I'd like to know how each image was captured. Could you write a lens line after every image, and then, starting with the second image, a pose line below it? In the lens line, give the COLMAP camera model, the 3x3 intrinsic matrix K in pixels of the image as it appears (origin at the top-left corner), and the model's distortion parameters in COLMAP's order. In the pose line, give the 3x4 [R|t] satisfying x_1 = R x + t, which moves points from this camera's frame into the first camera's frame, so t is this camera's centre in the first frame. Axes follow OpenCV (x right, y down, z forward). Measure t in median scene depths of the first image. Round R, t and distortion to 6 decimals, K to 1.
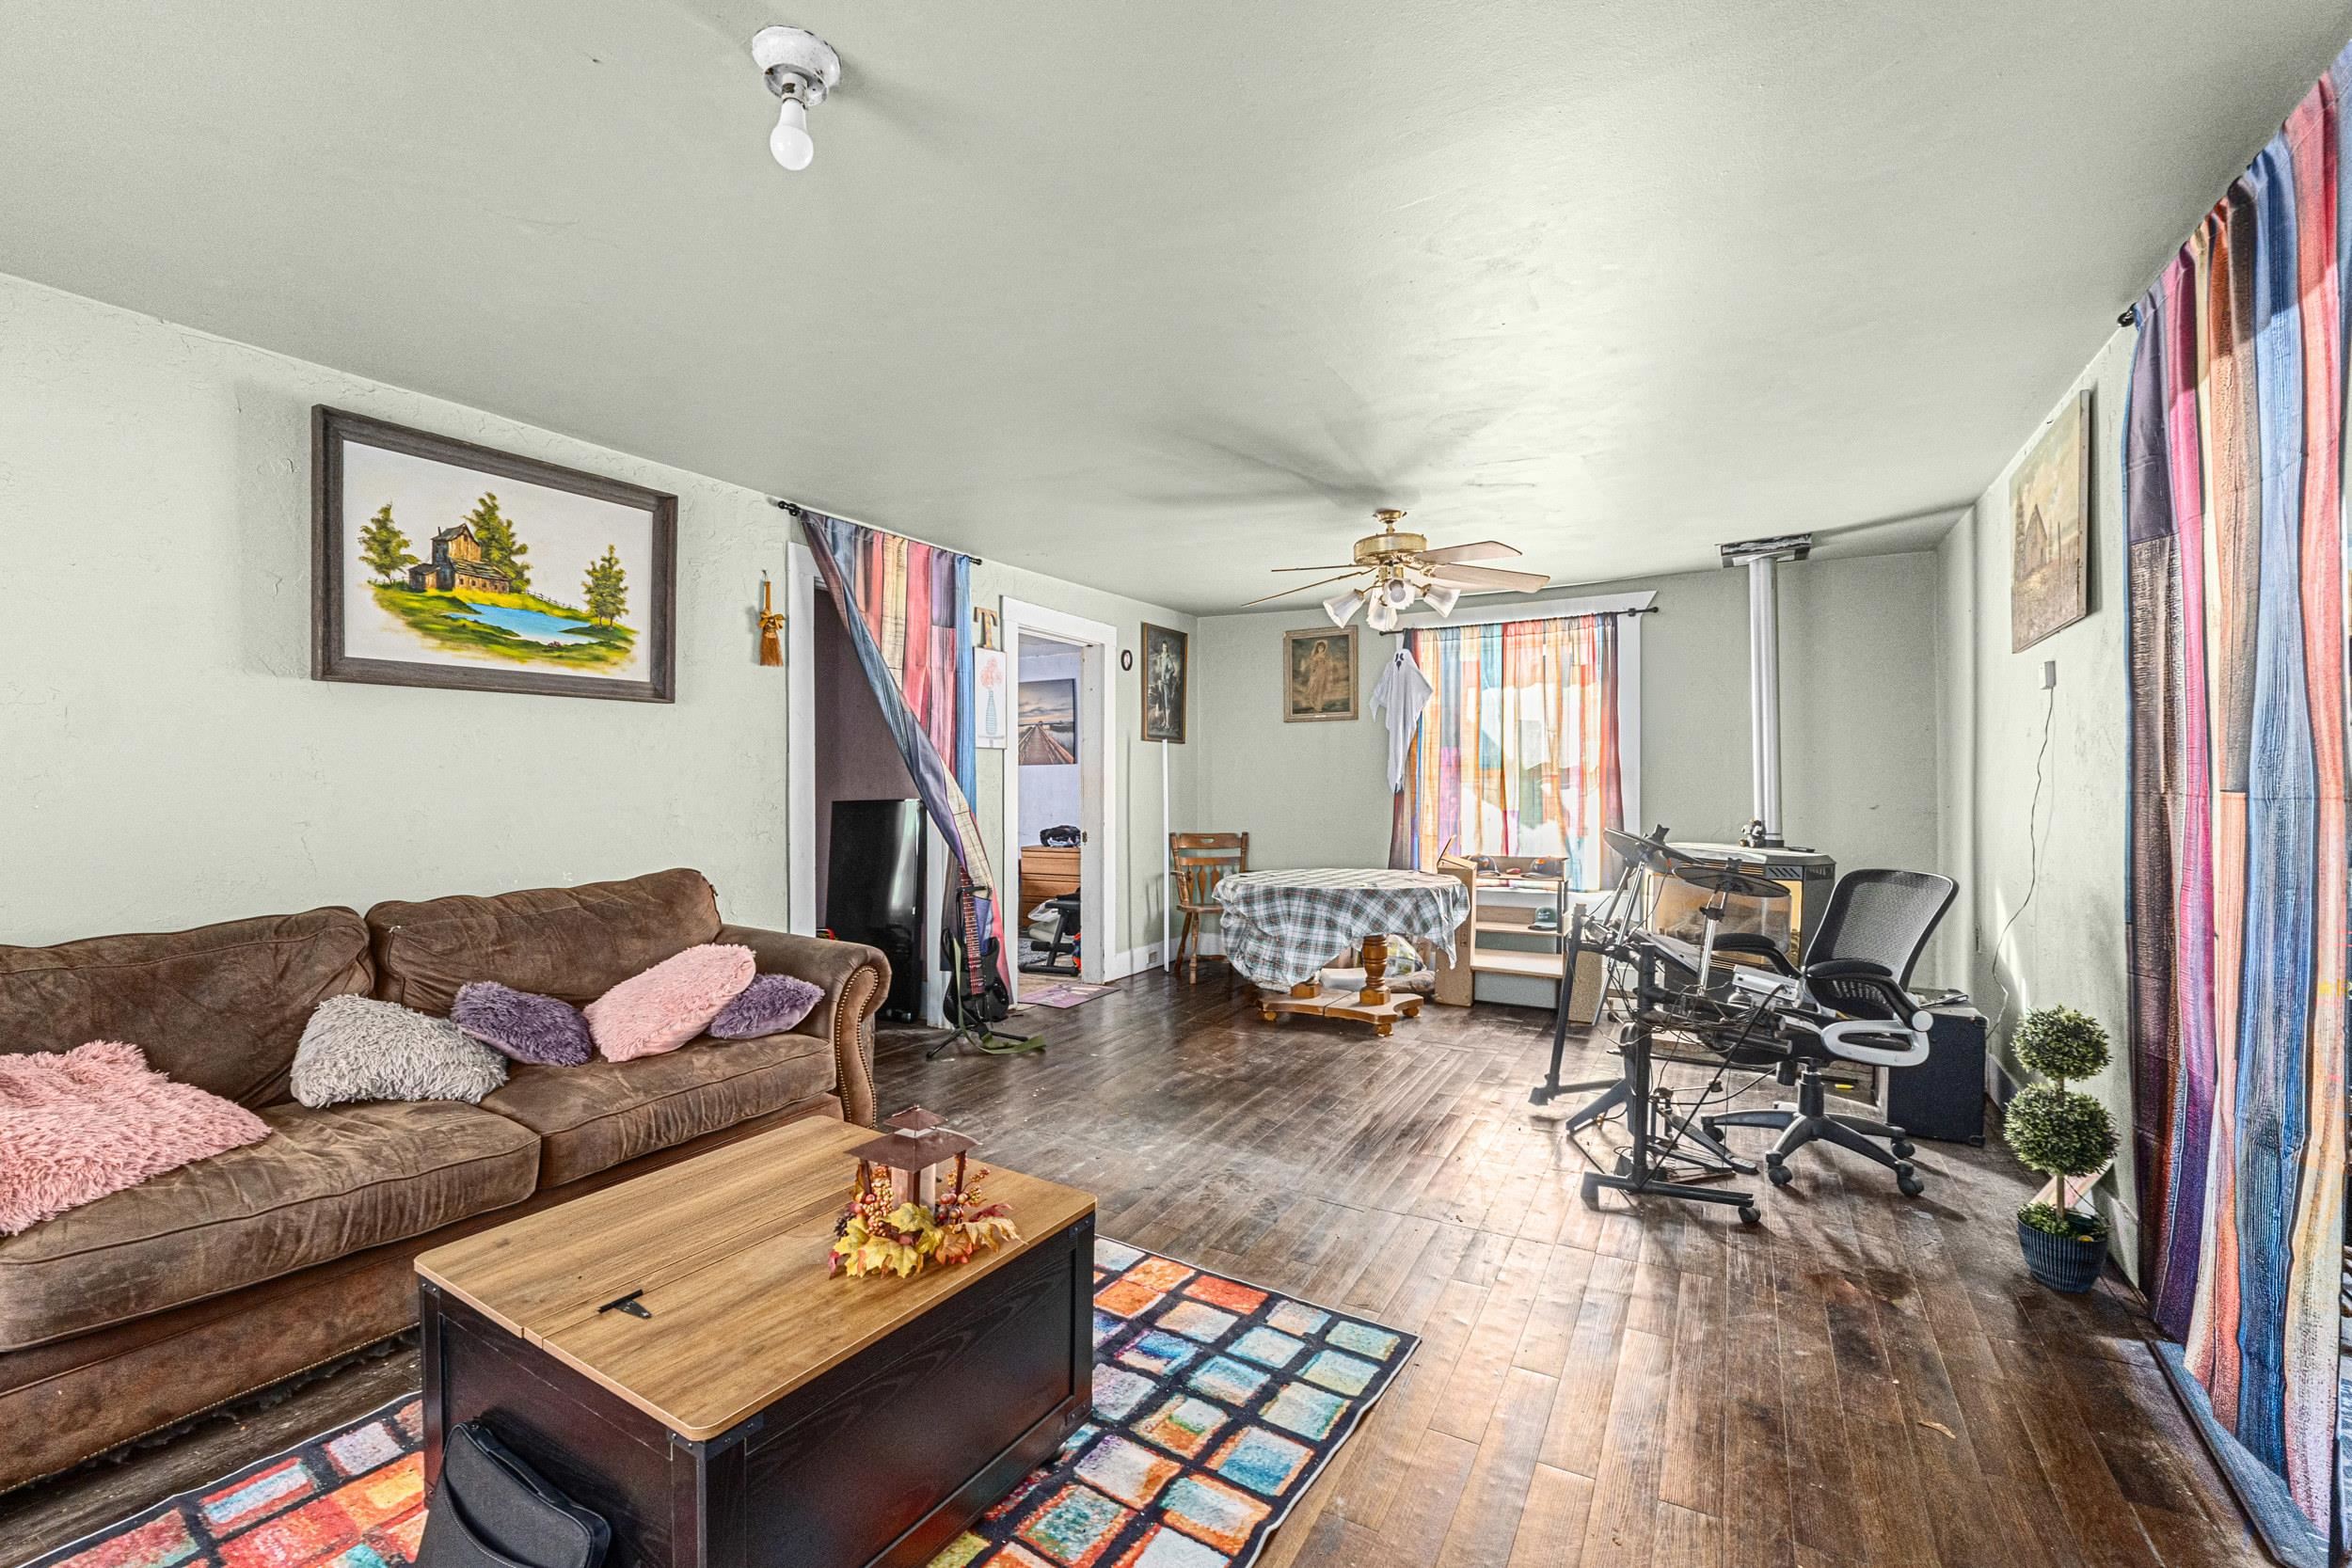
lens RADIAL K [[999.7, 0, 1179.7], [0, 999.7, 784.0], [0, 0, 1]] dist [-0.007202, -0.000740]
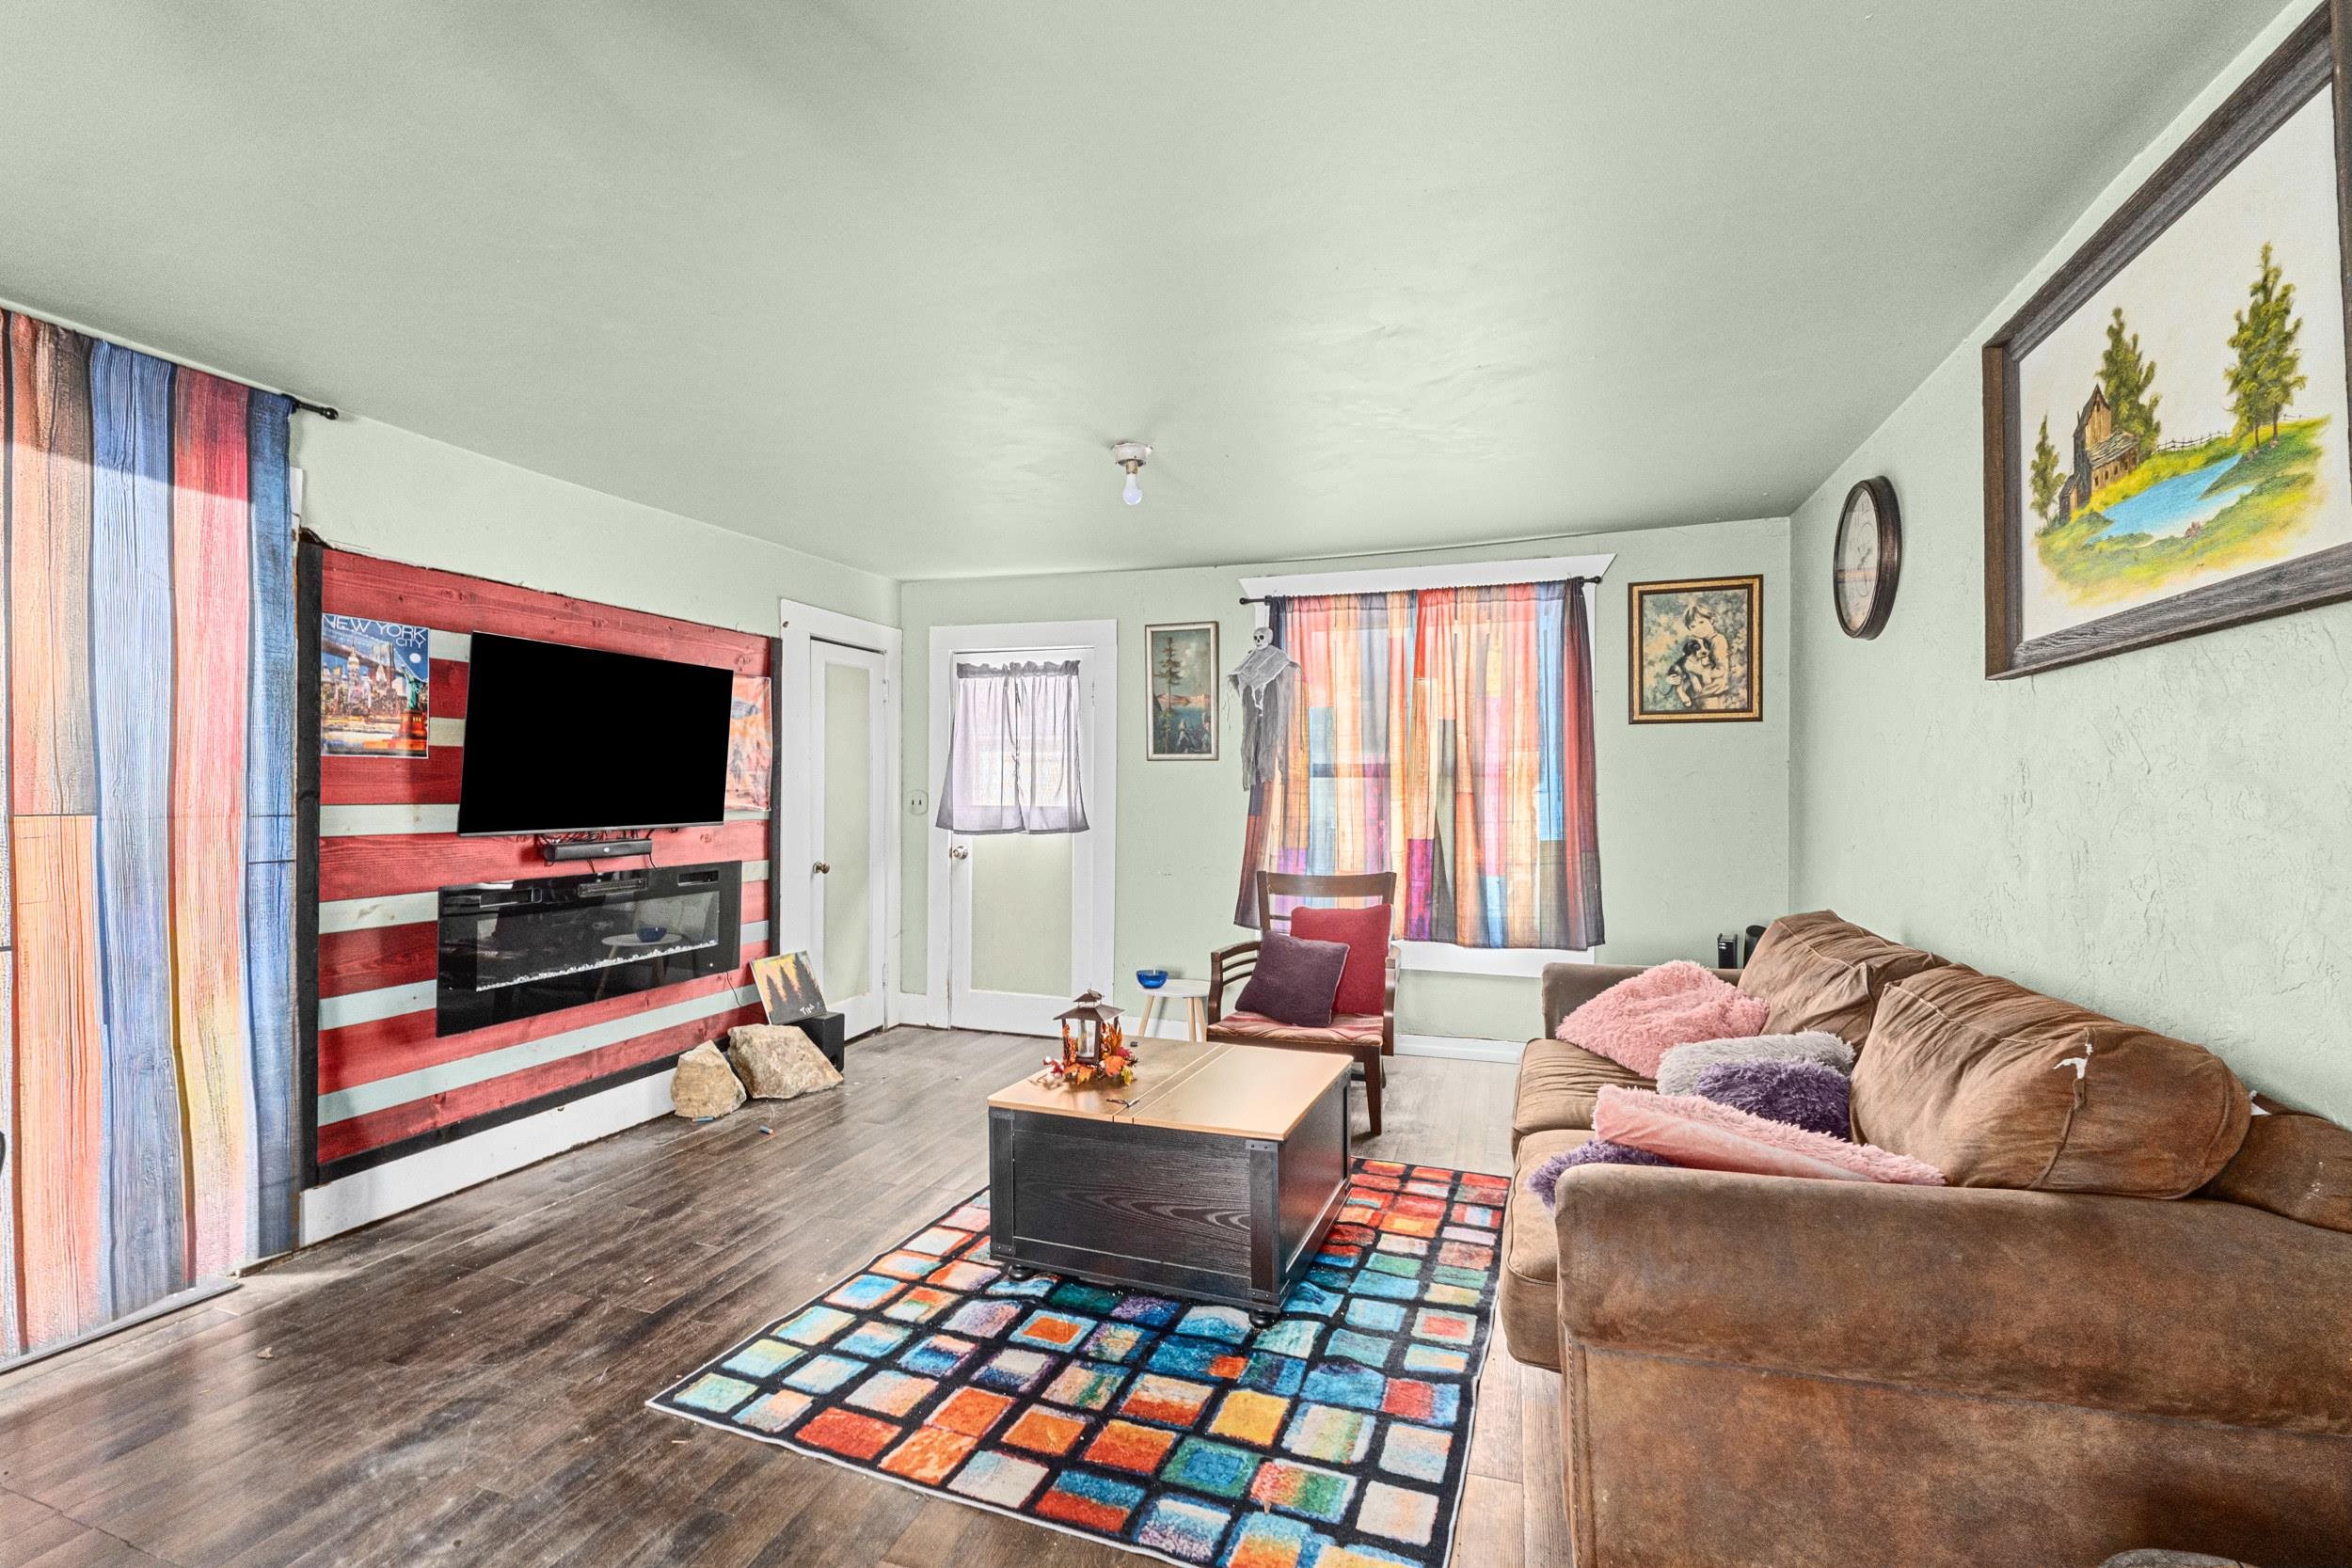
lens RADIAL K [[999.7, 0, 1171.6], [0, 999.7, 789.7], [0, 0, 1]] dist [-0.007202, -0.000740]
pose [[-0.985034, -0.000267, -0.172359, -0.096015], [-0.000170, 1.000000, -0.000574, -0.023827], [0.172360, -0.000536, -0.985034, 2.375893]]
